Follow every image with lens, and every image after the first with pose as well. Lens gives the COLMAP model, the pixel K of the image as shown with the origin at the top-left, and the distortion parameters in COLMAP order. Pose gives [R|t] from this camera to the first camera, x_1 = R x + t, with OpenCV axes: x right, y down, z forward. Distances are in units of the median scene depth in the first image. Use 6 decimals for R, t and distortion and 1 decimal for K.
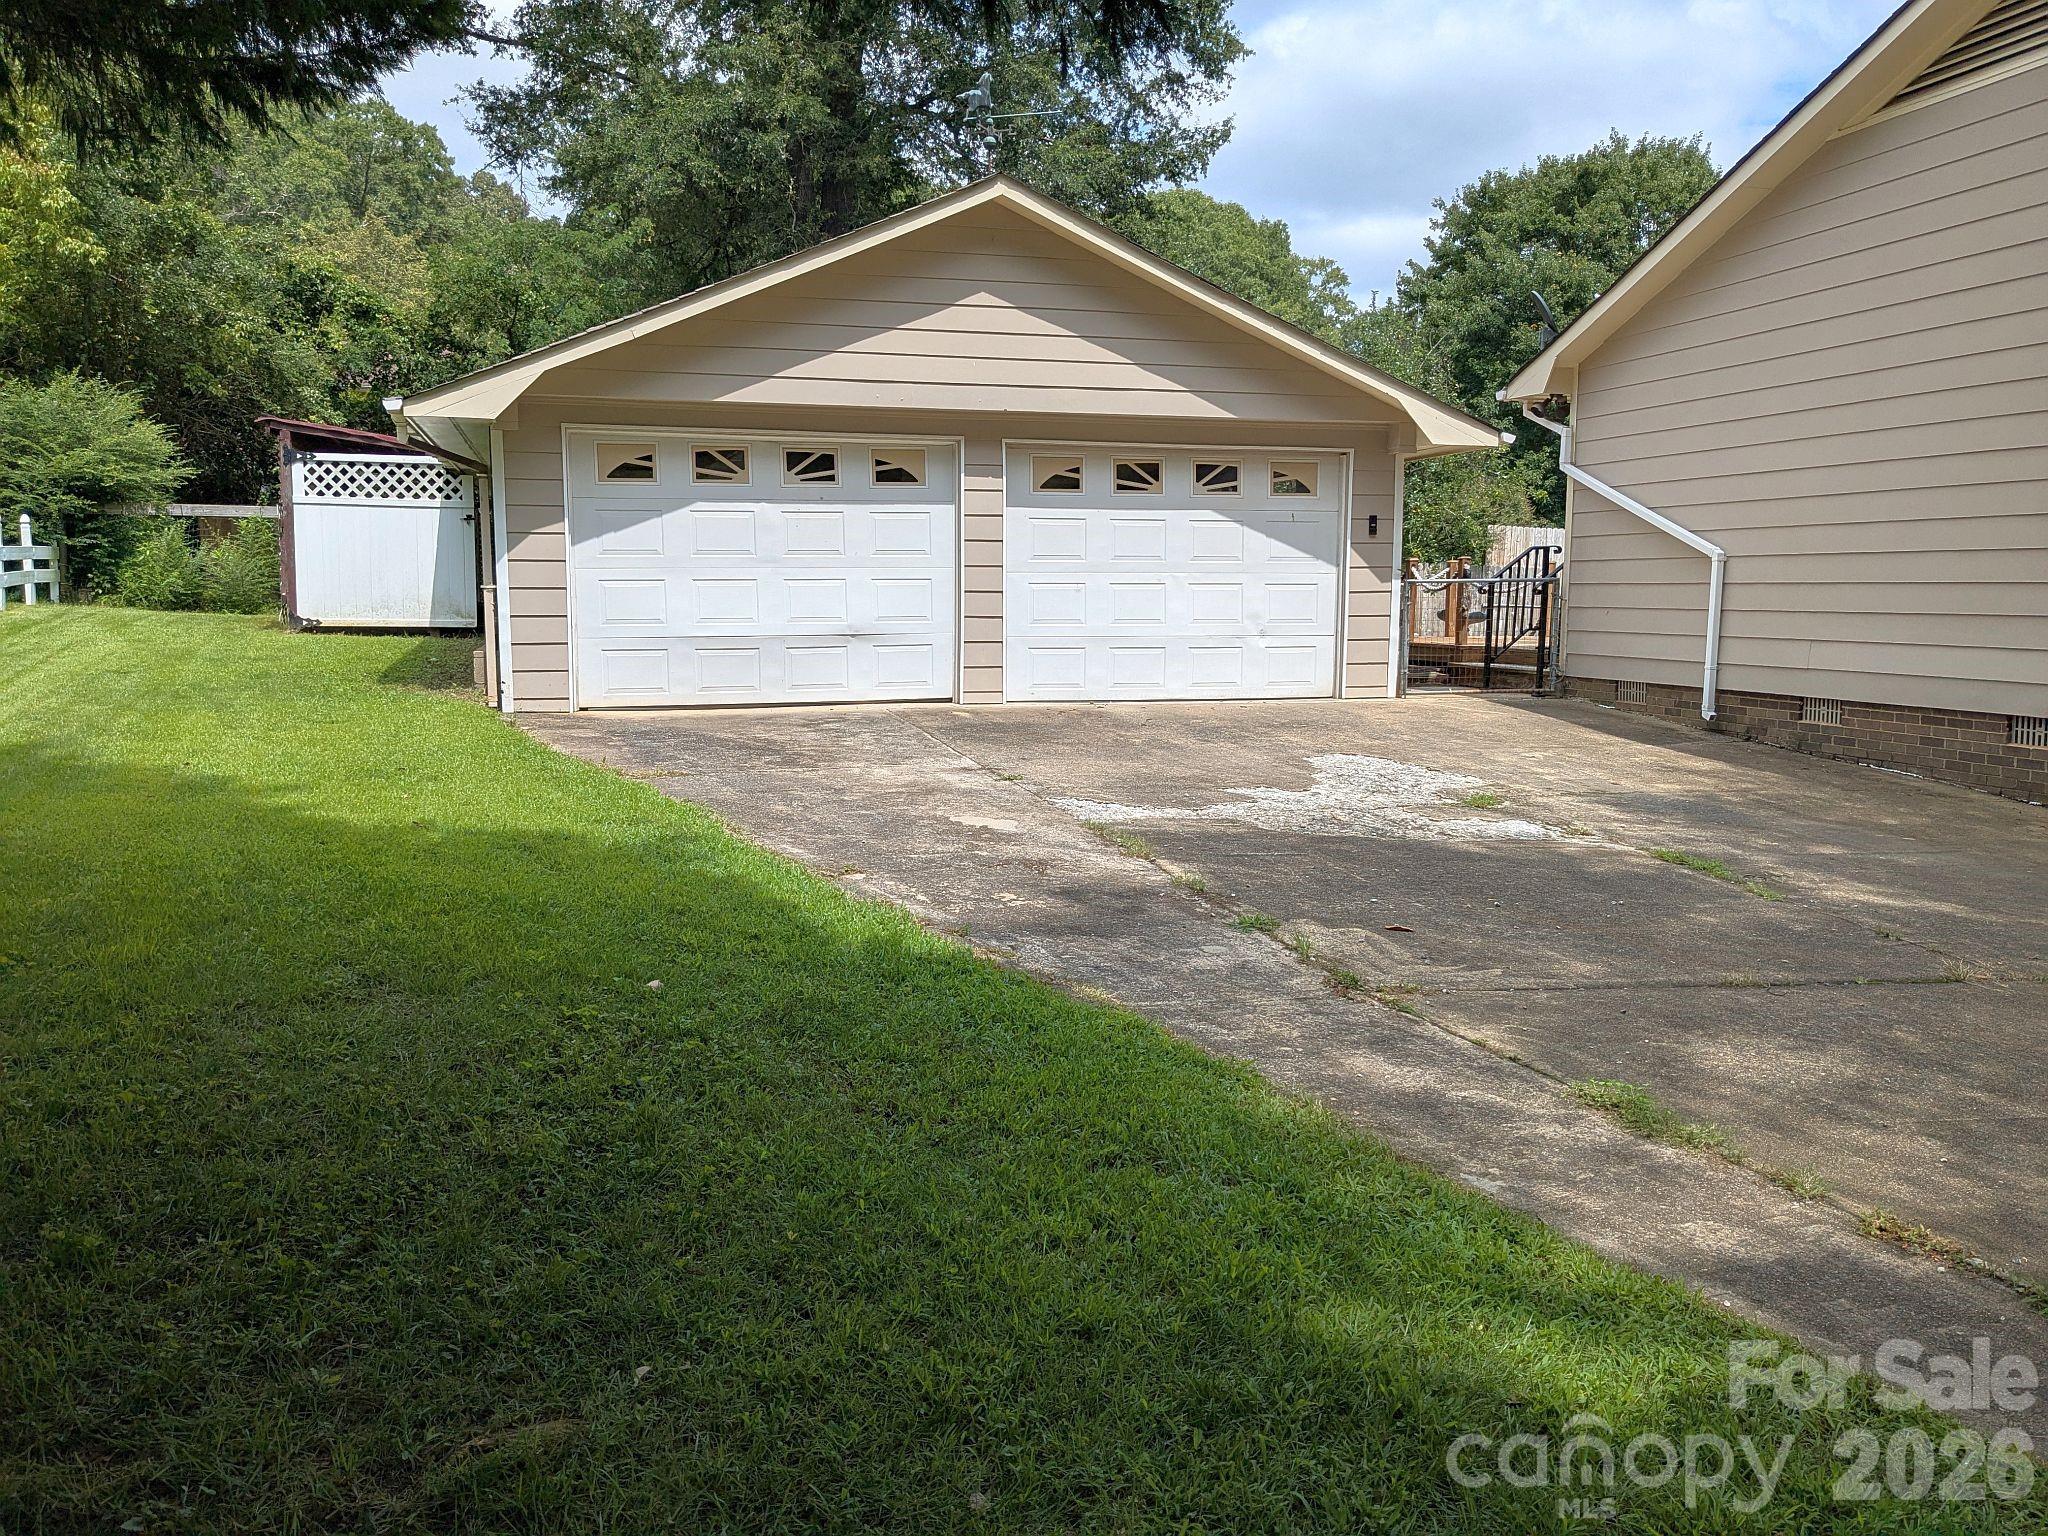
lens RADIAL K [[1607.6, 0, 1024.0], [0, 1607.6, 768.0], [0, 0, 1]] dist [0.076132, -0.117392]
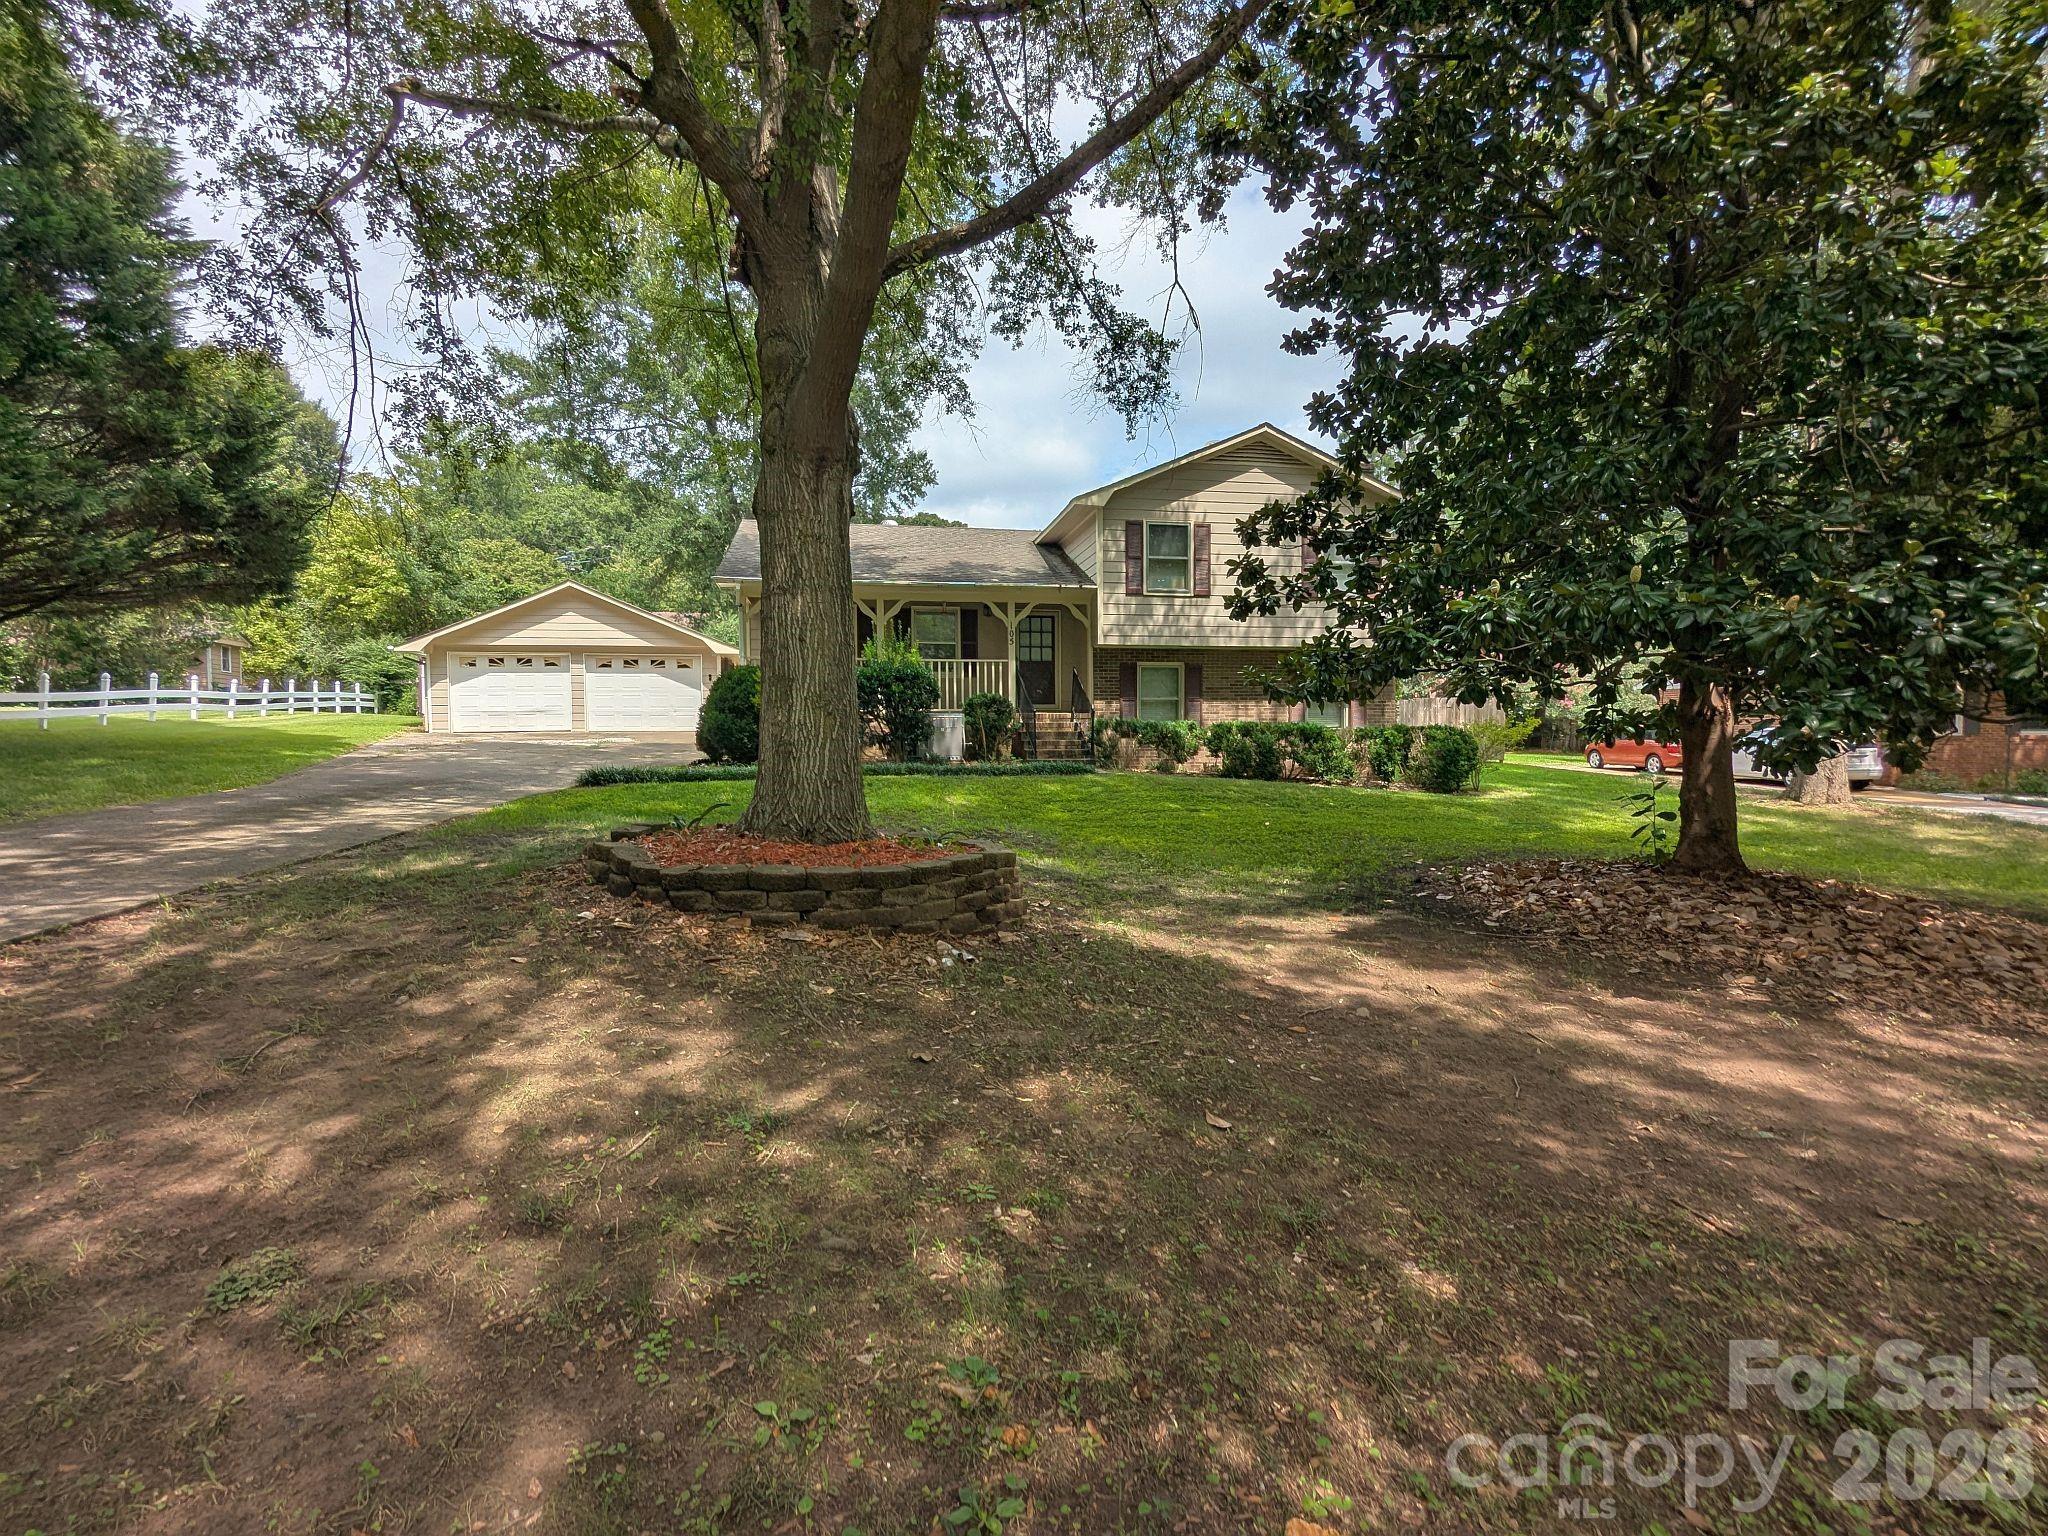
lens RADIAL K [[957.4, 0, 1024.0], [0, 957.4, 768.0], [0, 0, 1]] dist [-0.004209, 0.007918]
pose [[0.995636, -0.005073, -0.093185, 1.067770], [-0.001767, 0.997318, -0.073172, 0.175688], [0.093306, 0.073017, 0.992956, -0.861900]]
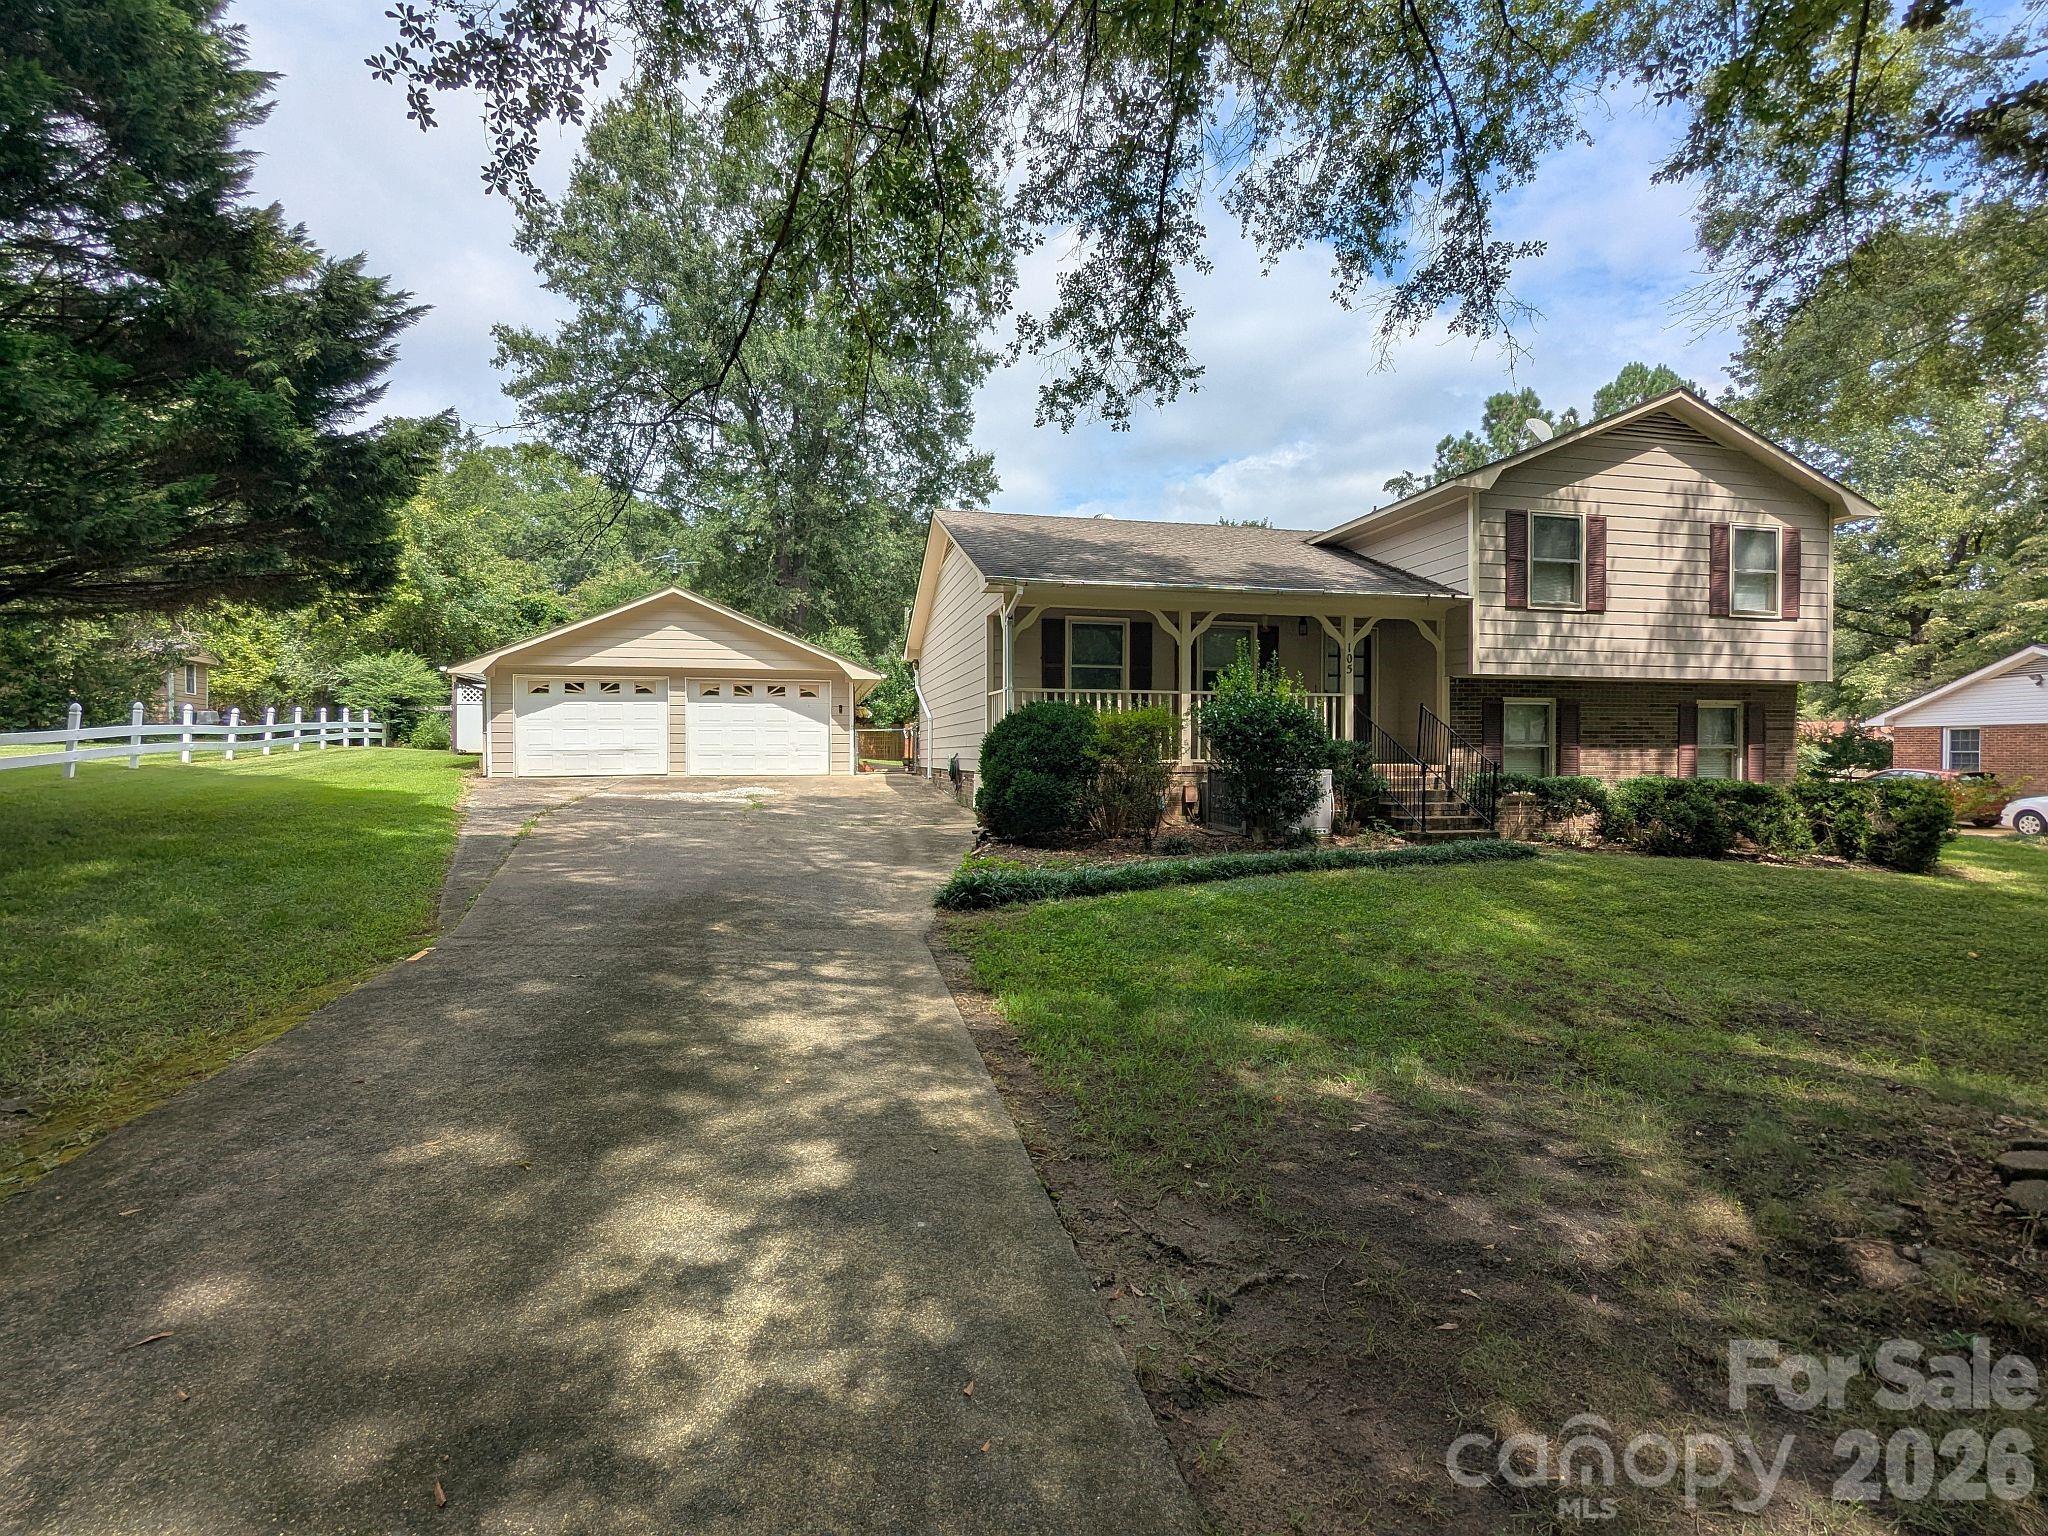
lens RADIAL K [[957.4, 0, 1024.0], [0, 957.4, 768.0], [0, 0, 1]] dist [-0.004209, 0.007918]
pose [[0.999109, -0.003980, -0.042023, 0.603749], [-0.000048, 0.995437, -0.095418, 0.095089], [0.042211, 0.095335, 0.994550, -0.529473]]
